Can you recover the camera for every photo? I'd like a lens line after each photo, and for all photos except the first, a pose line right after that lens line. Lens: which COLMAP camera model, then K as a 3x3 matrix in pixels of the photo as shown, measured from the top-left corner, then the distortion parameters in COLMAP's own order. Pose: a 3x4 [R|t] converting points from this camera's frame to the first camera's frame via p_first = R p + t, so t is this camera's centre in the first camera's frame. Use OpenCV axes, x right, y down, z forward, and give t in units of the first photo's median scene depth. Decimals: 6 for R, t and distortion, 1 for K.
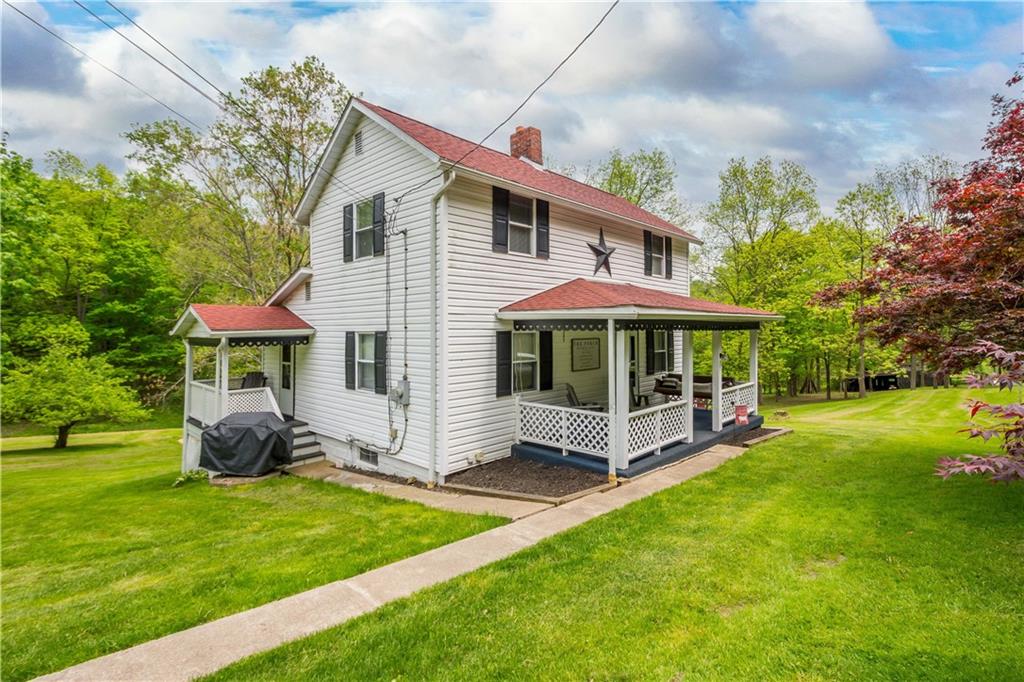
lens RADIAL K [[491.4, 0, 514.4], [0, 491.4, 323.3], [0, 0, 1]] dist [0.004703, 0.000579]
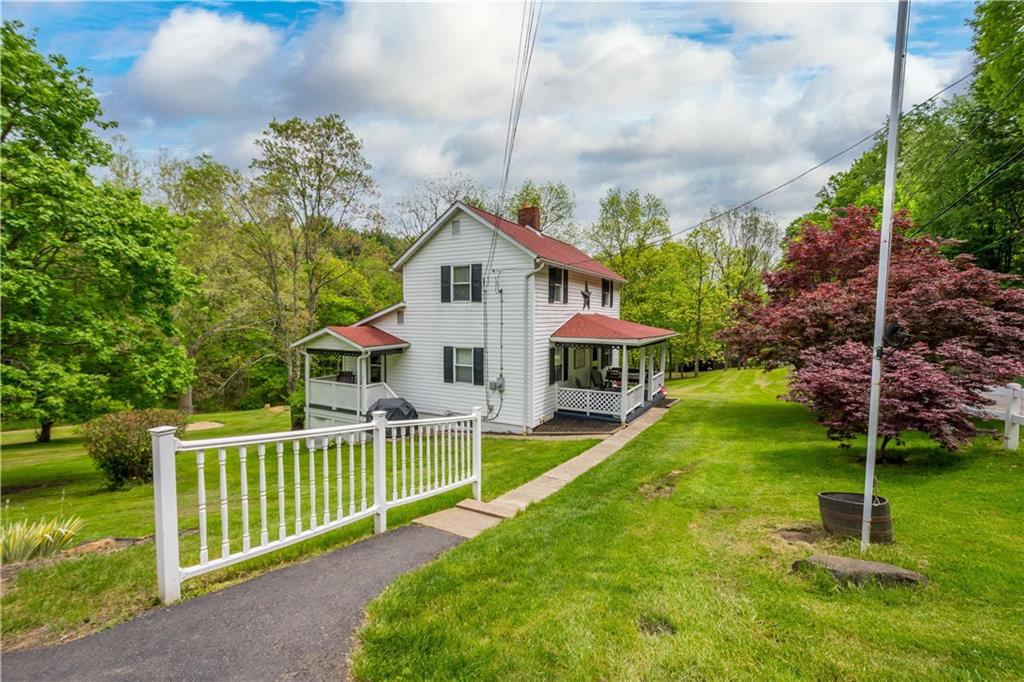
lens RADIAL K [[456.2, 0, 508.6], [0, 456.2, 349.1], [0, 0, 1]] dist [0.000216, 0.000170]
pose [[0.970002, -0.007258, 0.242989, -0.528777], [-0.011919, 0.996932, 0.077357, -0.096750], [-0.242805, -0.077932, 0.966940, -0.502700]]
